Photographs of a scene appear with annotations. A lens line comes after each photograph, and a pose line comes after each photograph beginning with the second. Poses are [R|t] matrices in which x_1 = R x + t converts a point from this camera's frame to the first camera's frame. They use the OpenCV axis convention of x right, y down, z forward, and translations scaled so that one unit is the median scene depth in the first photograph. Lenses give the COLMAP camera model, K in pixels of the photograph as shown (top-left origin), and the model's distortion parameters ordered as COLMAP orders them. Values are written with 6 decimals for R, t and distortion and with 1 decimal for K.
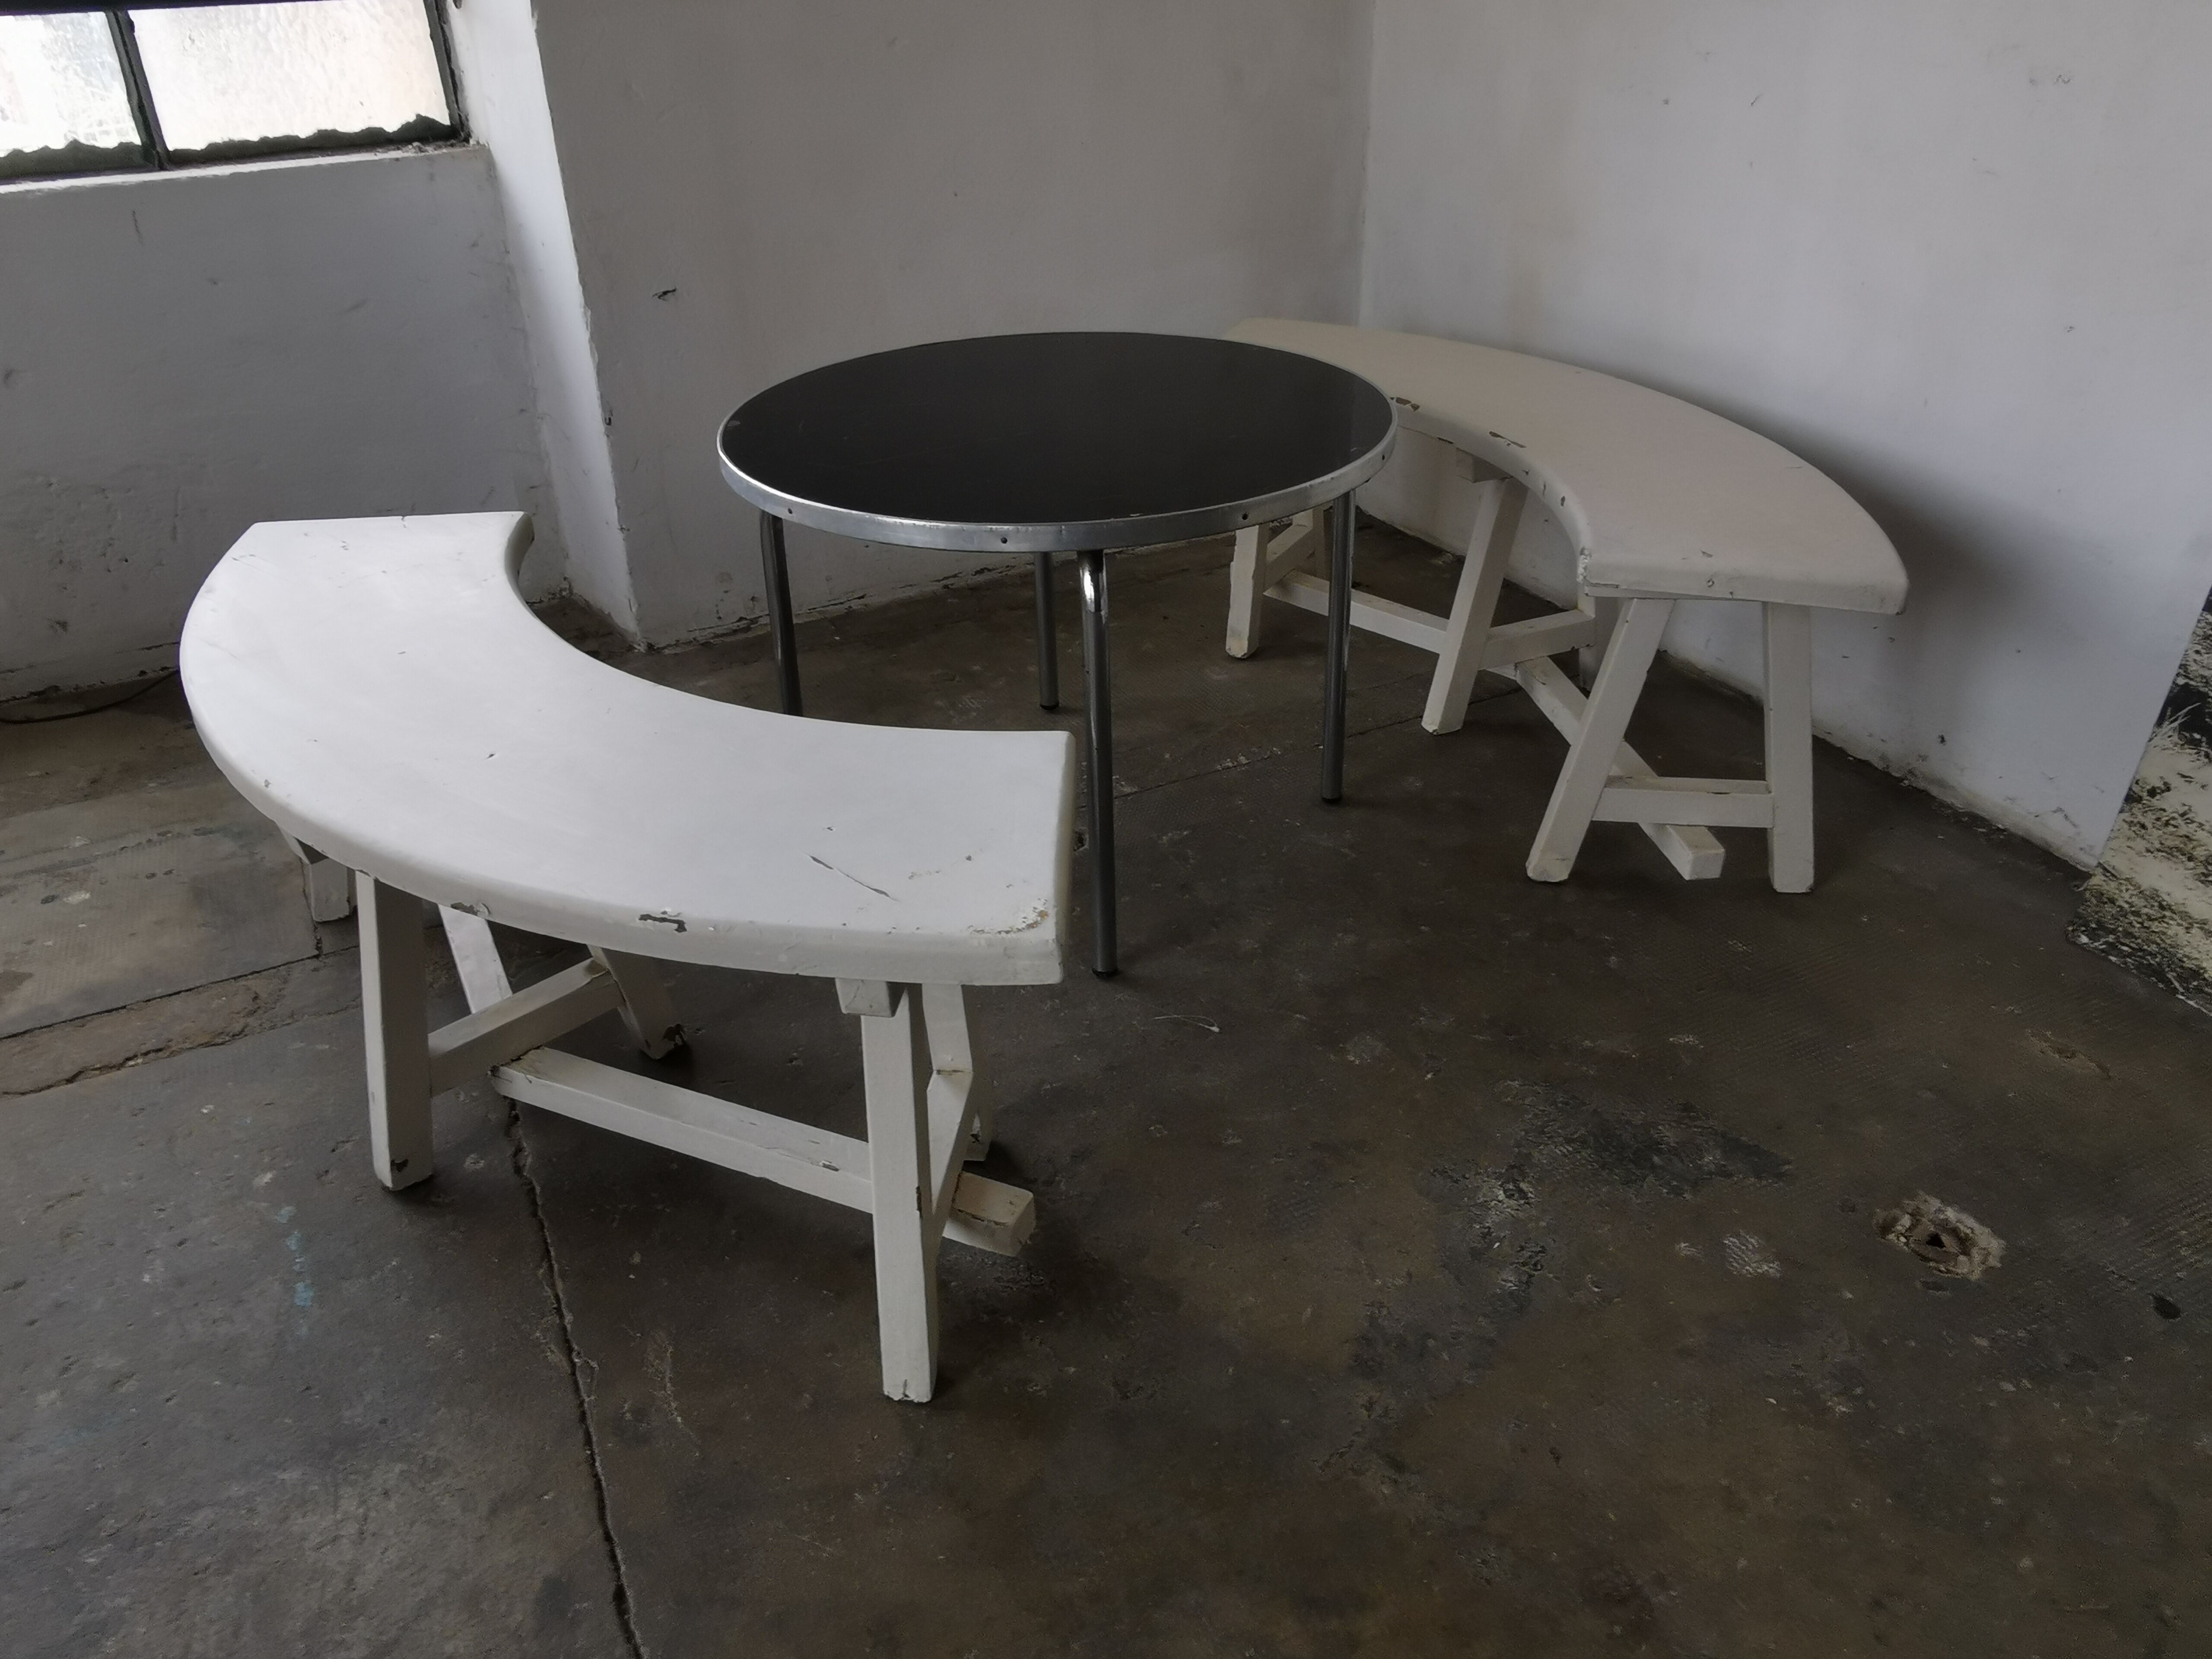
lens RADIAL K [[1639.4, 0, 1093.2], [0, 1639.4, 822.3], [0, 0, 1]] dist [-0.009816, 0.004468]
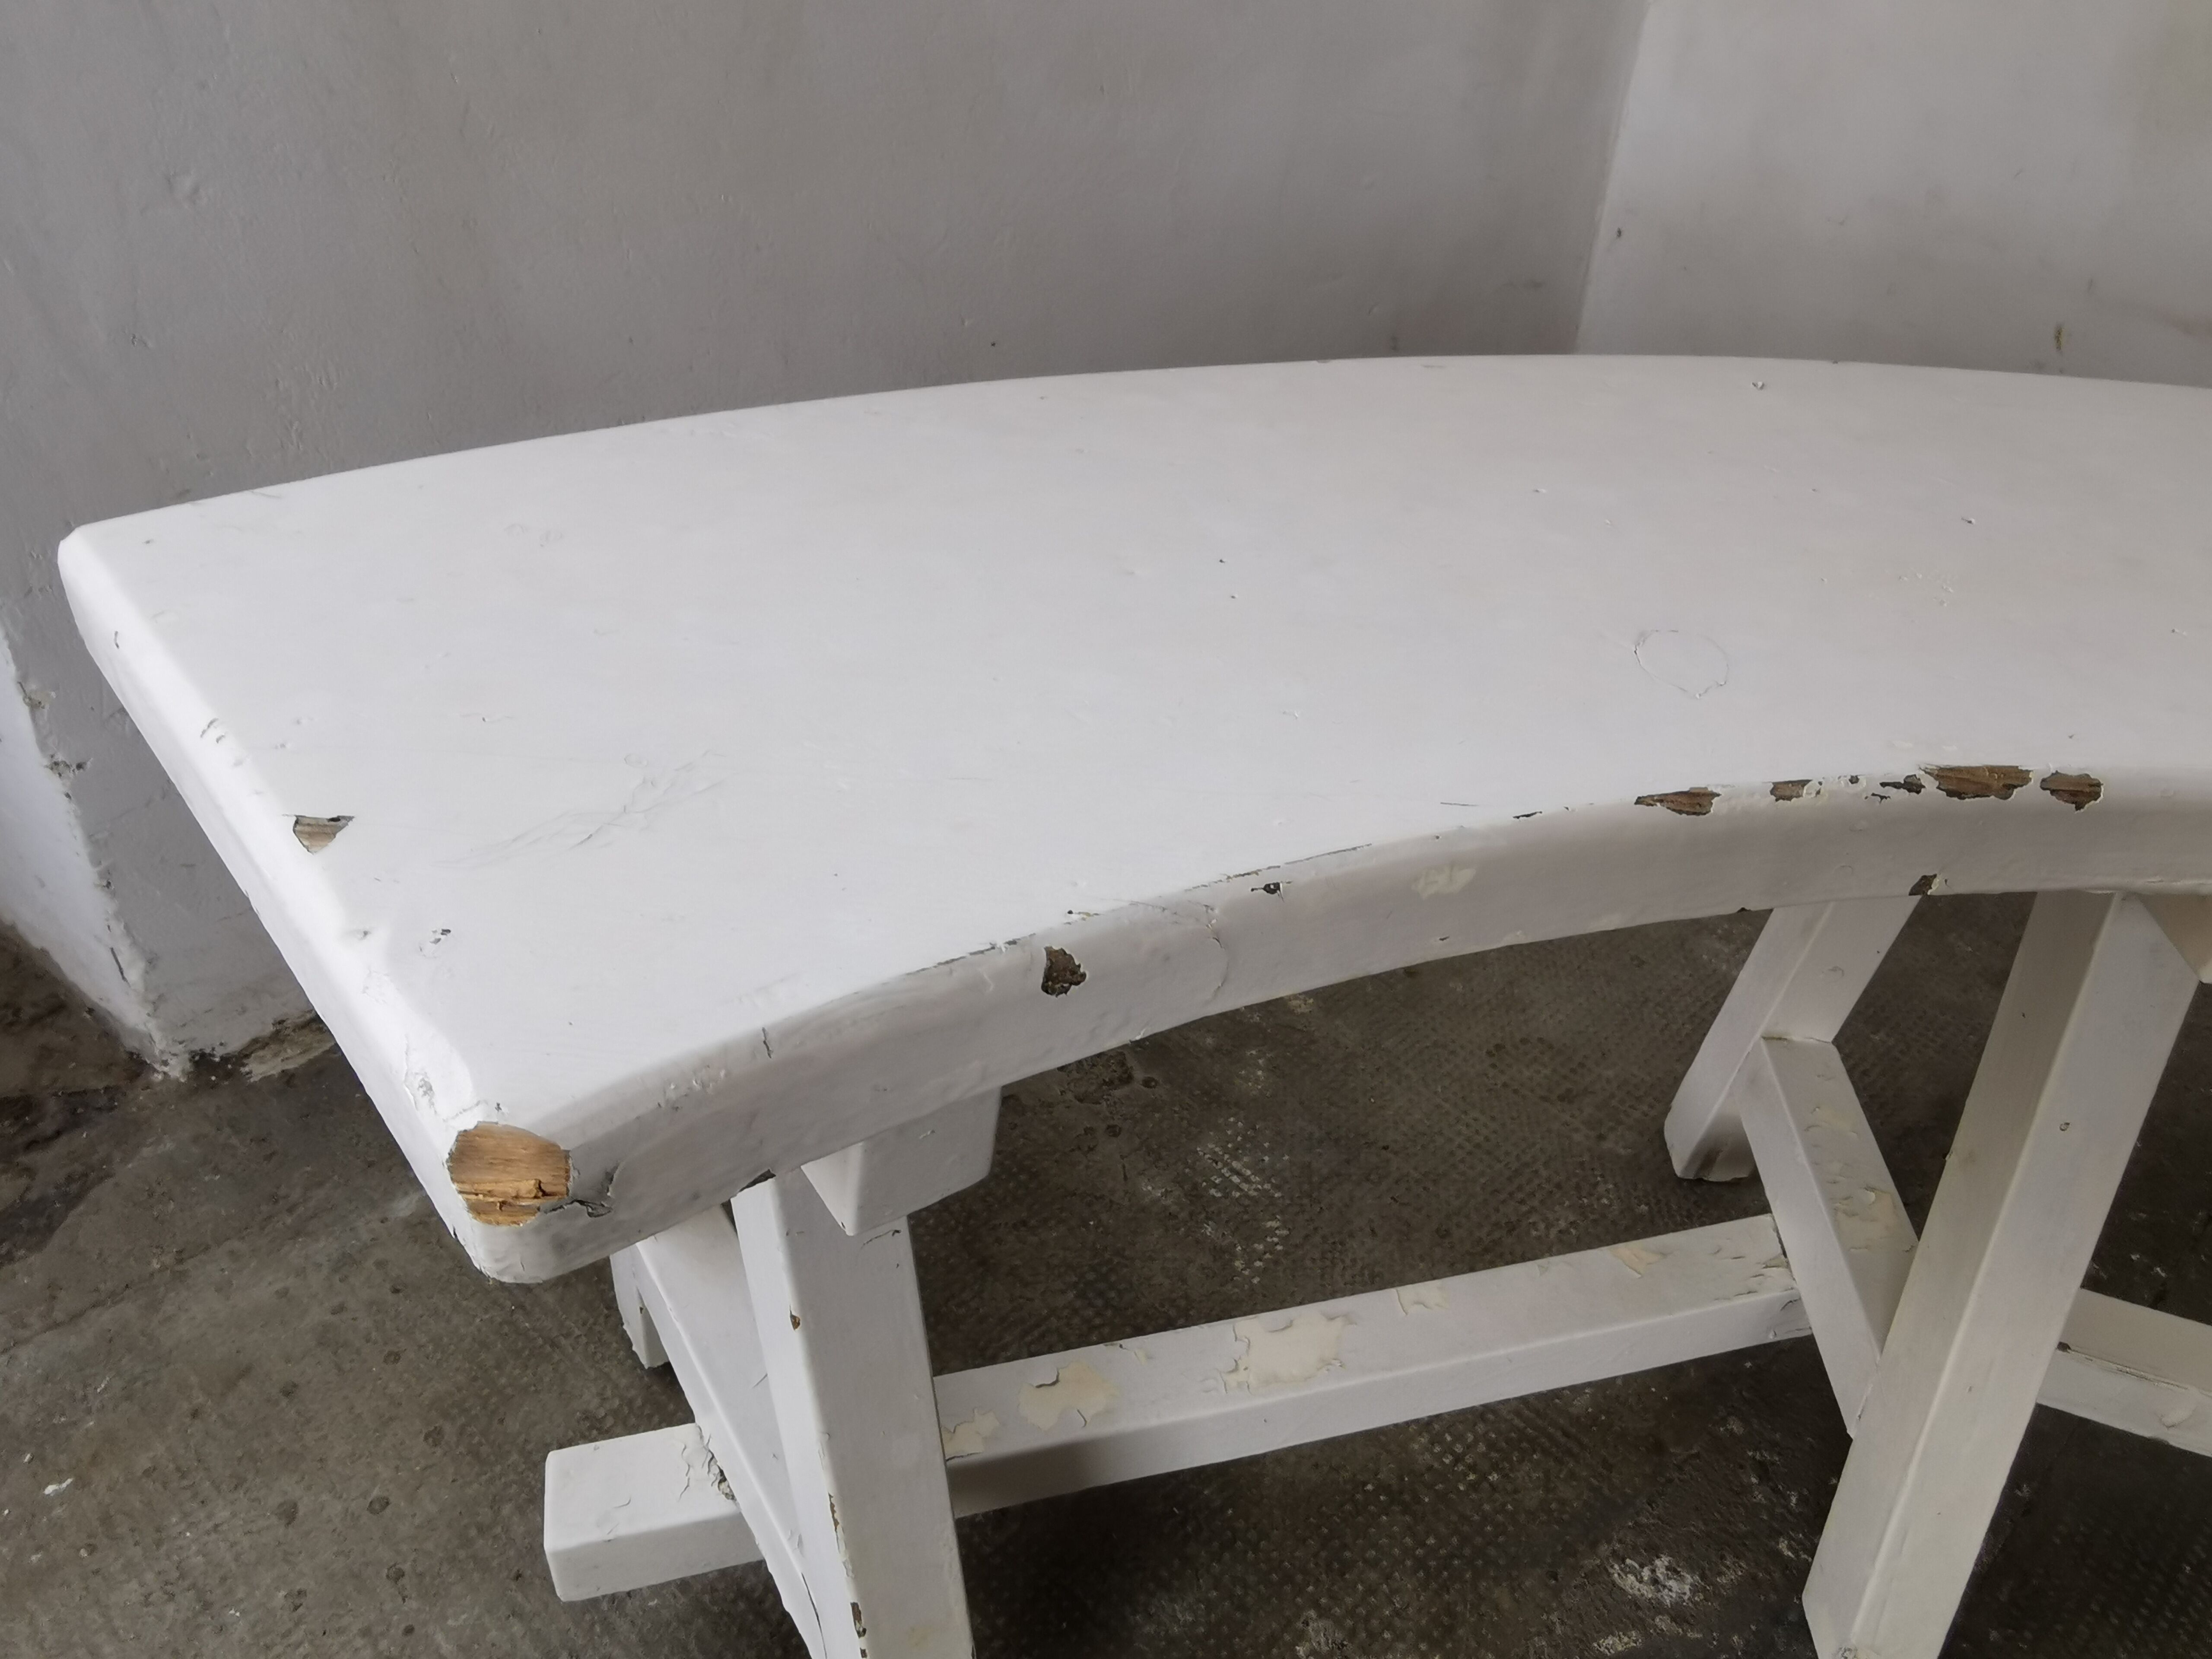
lens RADIAL K [[1639.4, 0, 1118.8], [0, 1639.4, 818.5], [0, 0, 1]] dist [-0.009816, 0.004468]
pose [[0.949511, -0.121764, 0.289142, -0.270691], [0.089410, 0.988416, 0.122634, -0.275039], [-0.300725, -0.090590, 0.949399, 0.932335]]
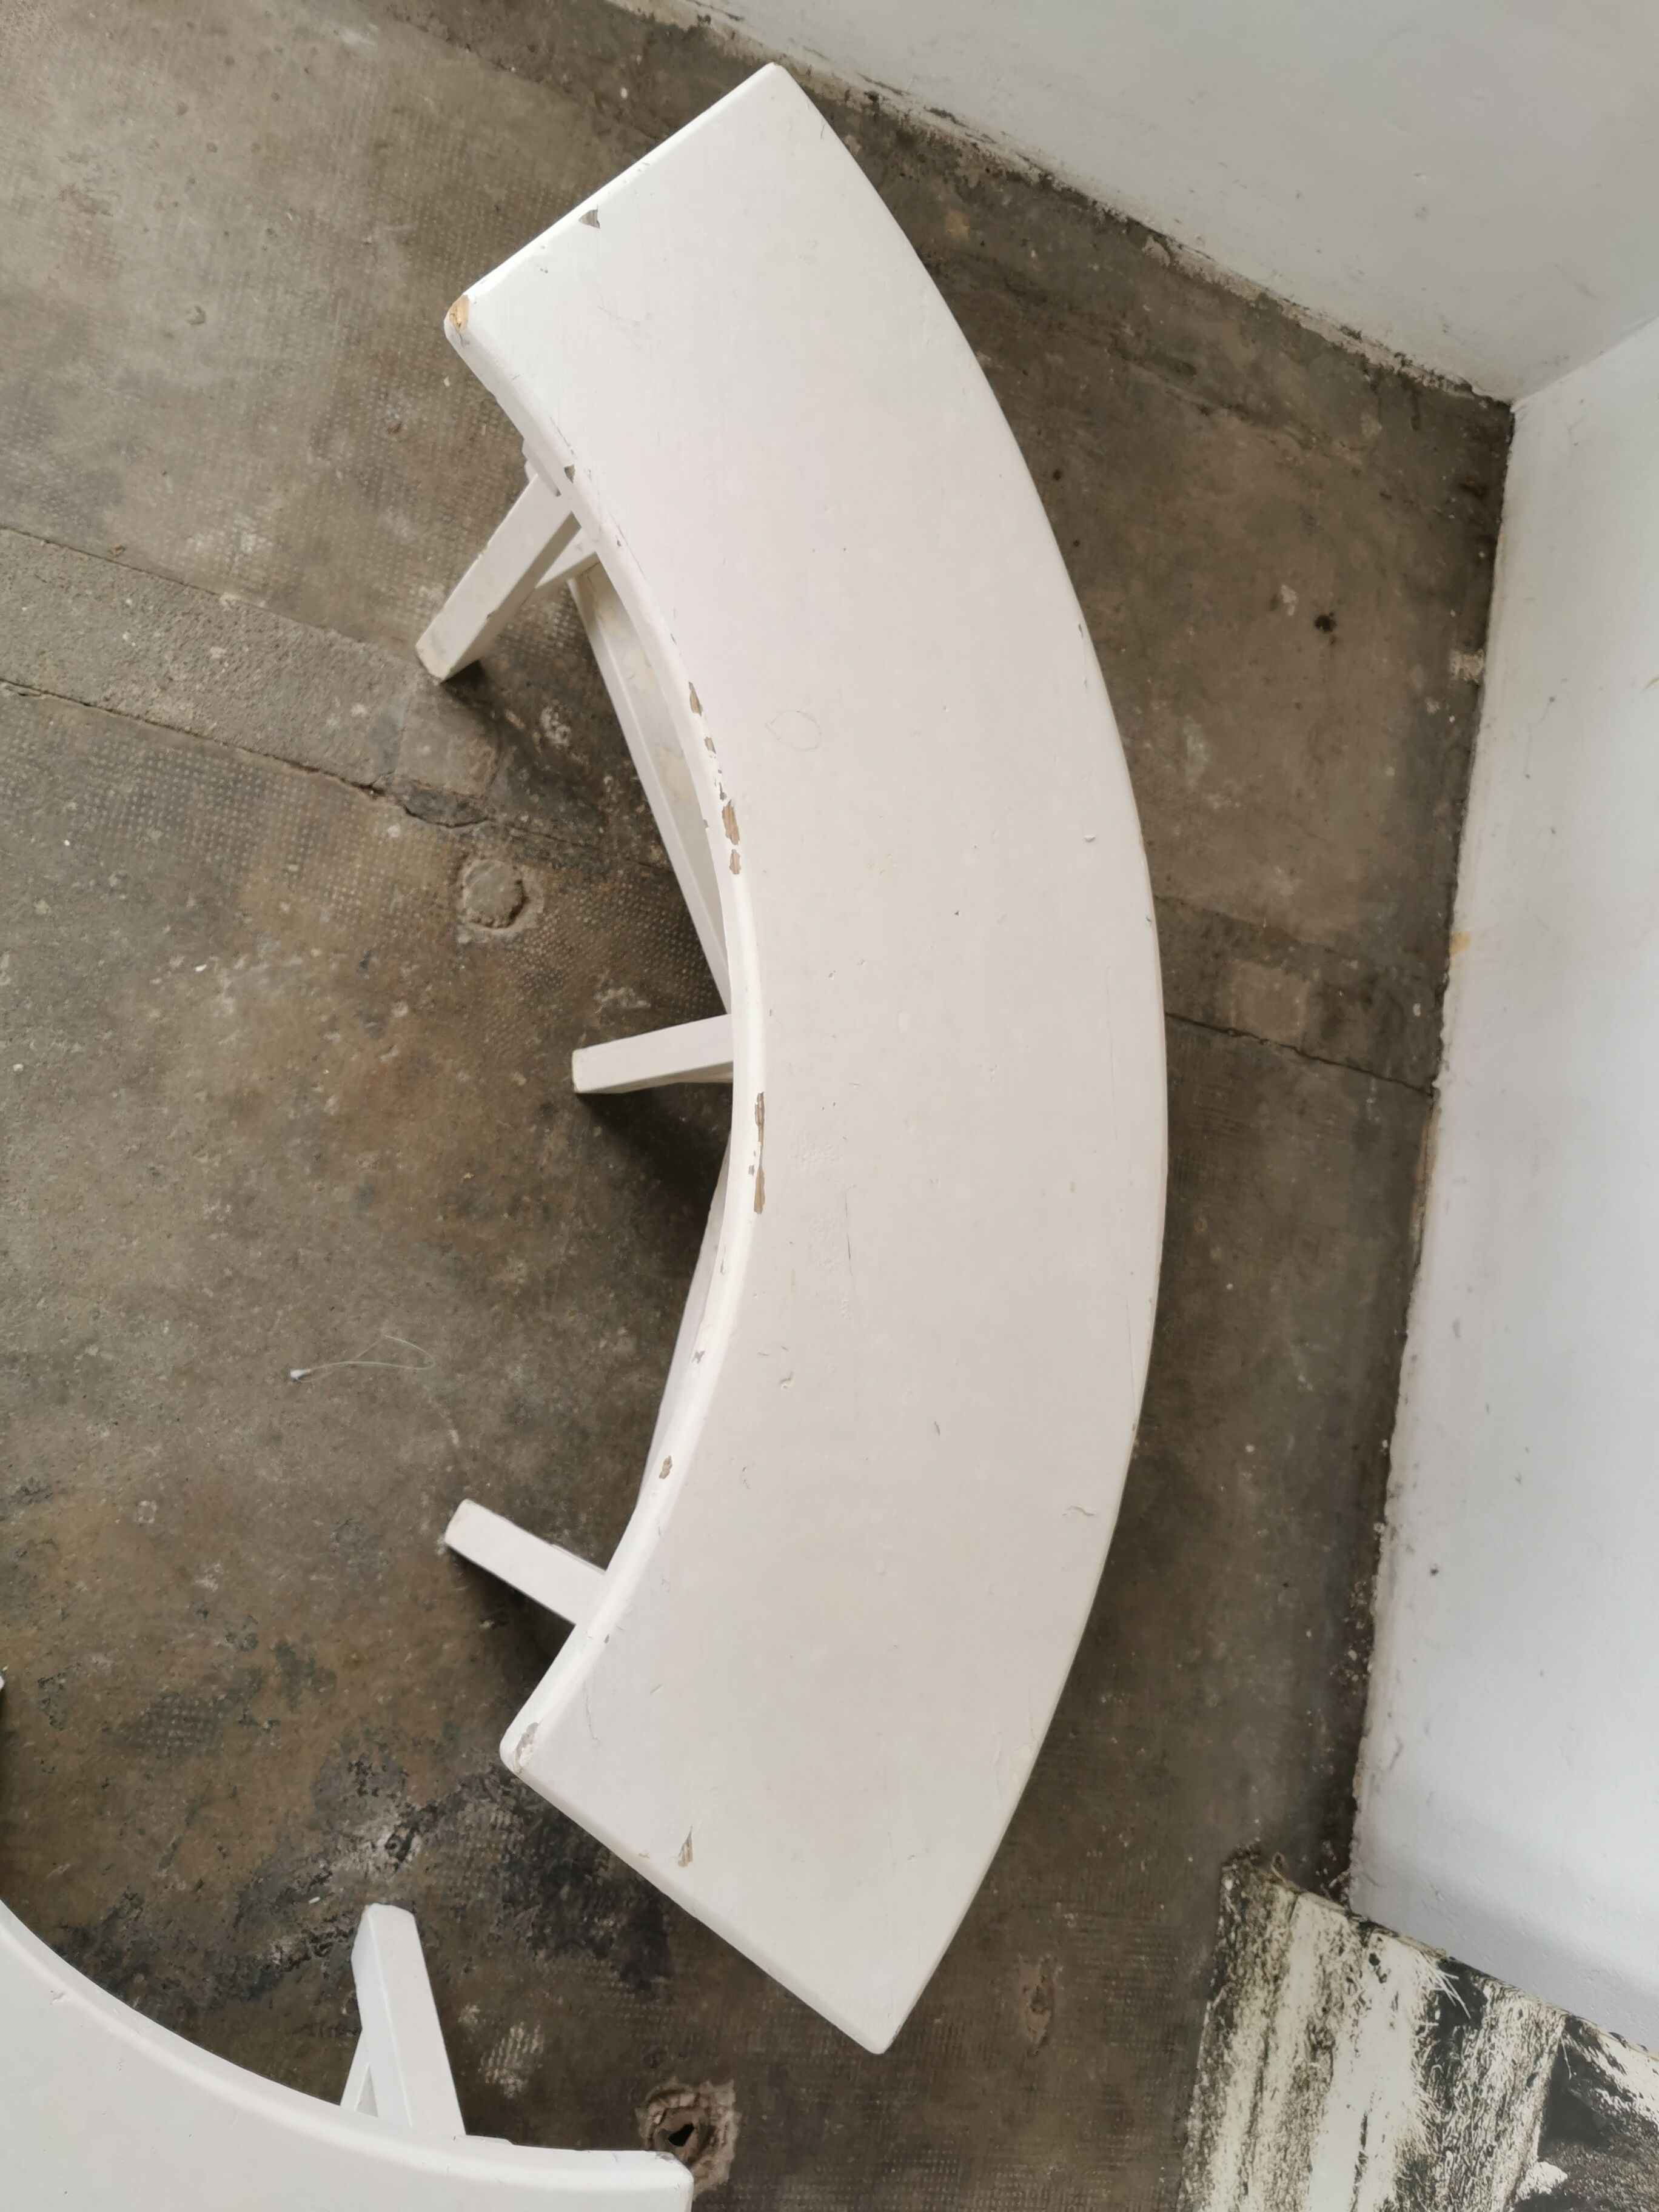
lens RADIAL K [[1707.3, 0, 845.3], [0, 1707.3, 1104.4], [0, 0, 1]] dist [0.063994, -0.088630]
pose [[0.722854, 0.633497, 0.275977, -0.065581], [-0.633159, 0.447269, 0.631712, -0.585240], [0.276752, -0.631373, 0.724415, 0.548554]]
